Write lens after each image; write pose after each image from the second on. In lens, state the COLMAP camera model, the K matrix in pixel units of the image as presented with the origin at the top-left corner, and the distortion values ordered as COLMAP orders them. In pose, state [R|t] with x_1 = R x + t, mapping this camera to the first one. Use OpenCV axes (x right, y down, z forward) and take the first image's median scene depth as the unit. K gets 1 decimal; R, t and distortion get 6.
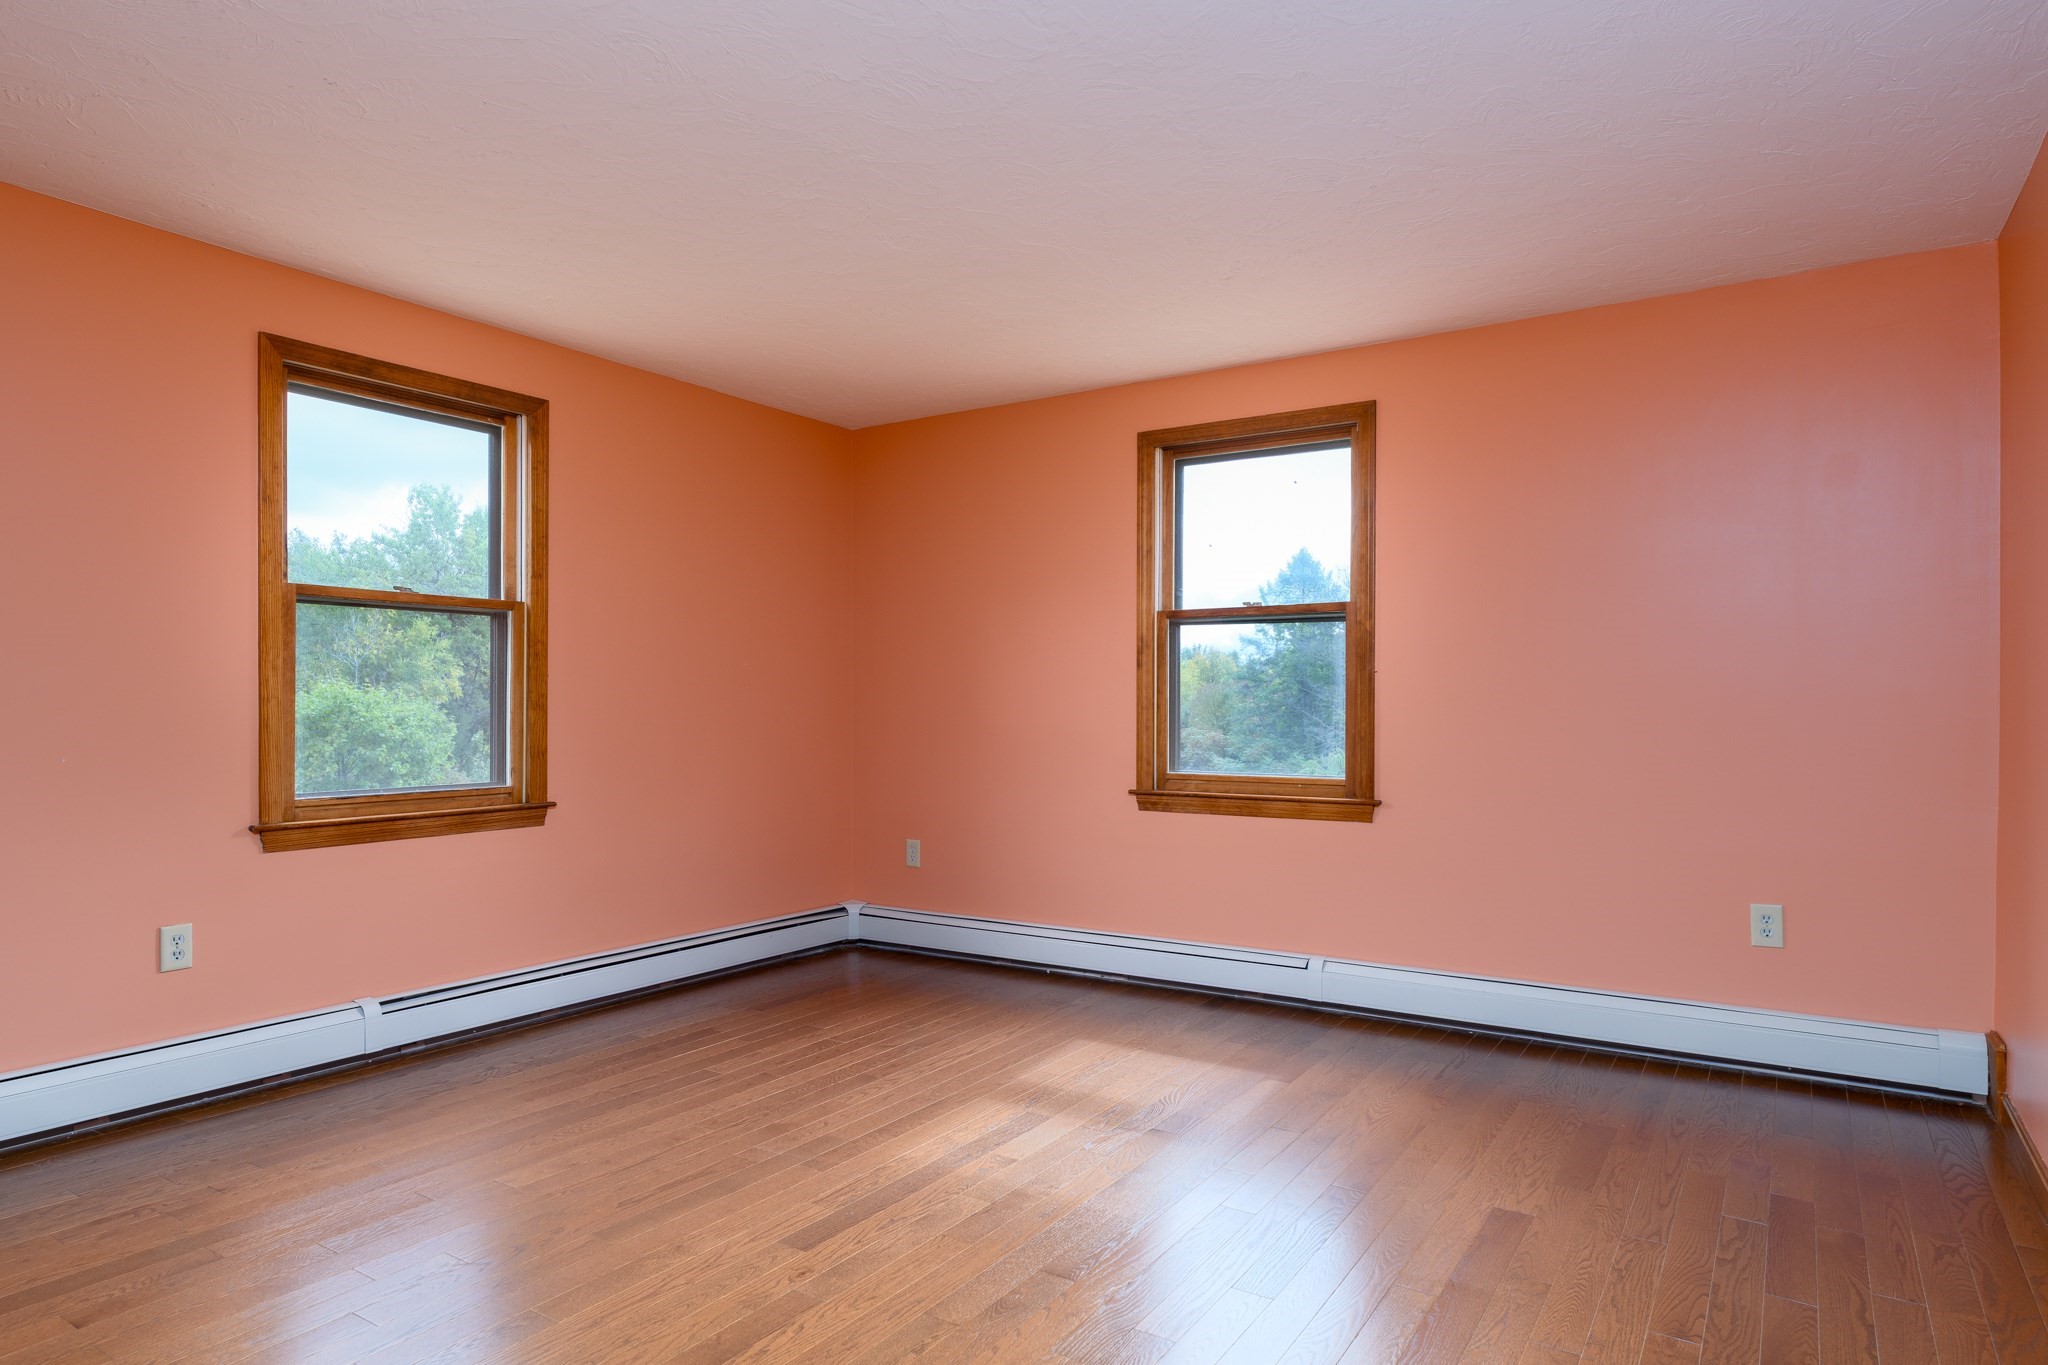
lens RADIAL K [[1213.1, 0, 1024.0], [0, 1213.1, 682.5], [0, 0, 1]] dist [-0.010655, -0.000565]
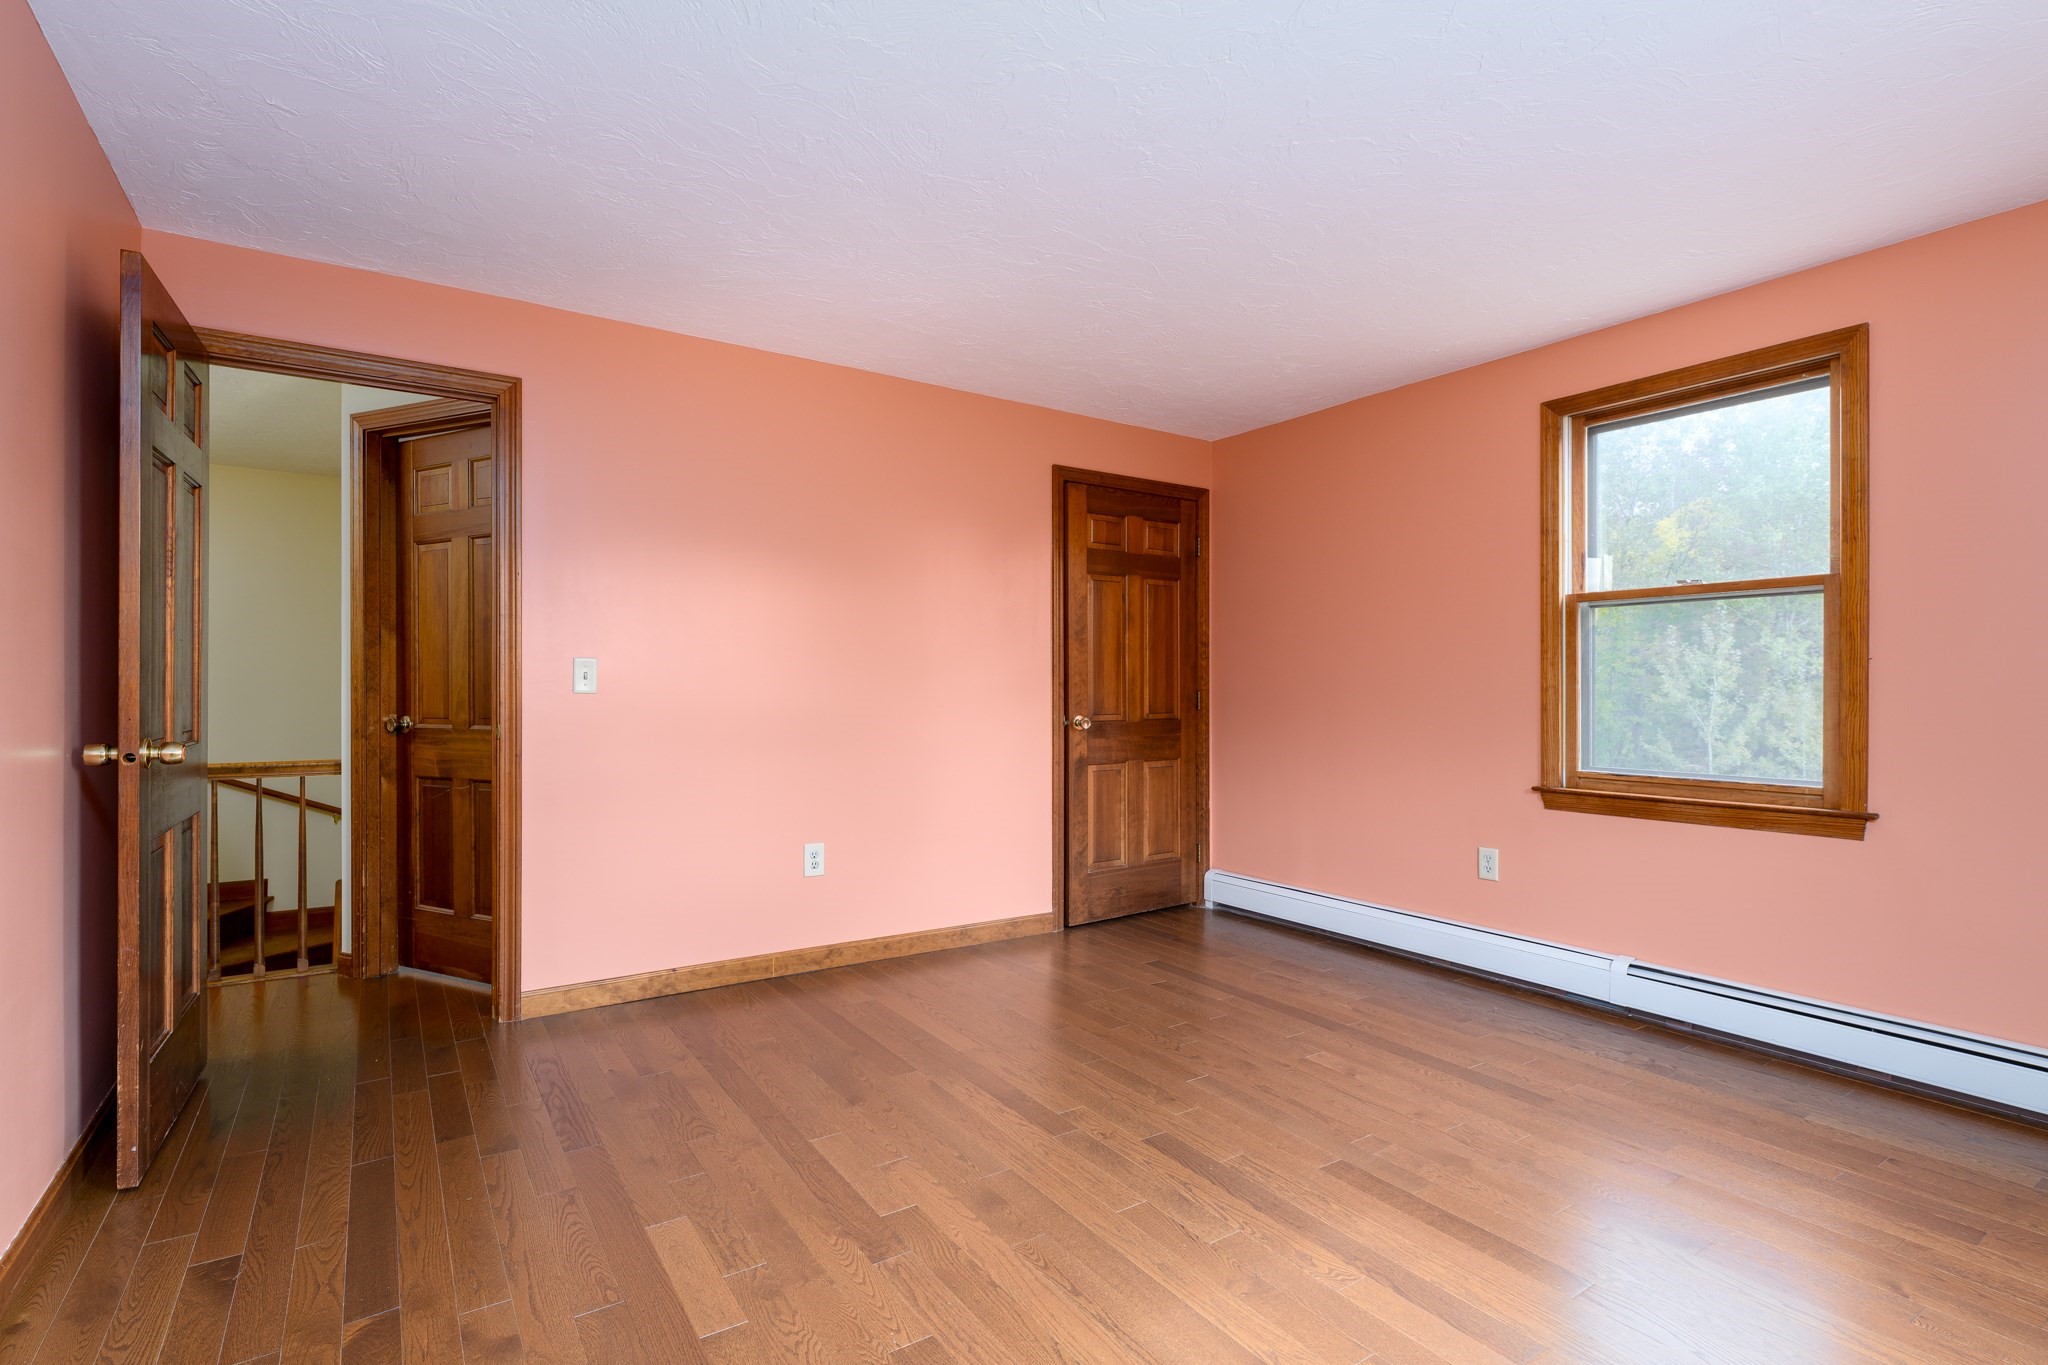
lens RADIAL K [[1008.5, 0, 1024.0], [0, 1008.5, 682.5], [0, 0, 1]] dist [0.002087, 0.000056]
pose [[-0.414649, -0.006080, -0.909961, 0.539584], [0.016428, 0.999765, -0.014166, 0.012636], [0.909833, -0.020823, -0.414451, 0.891683]]
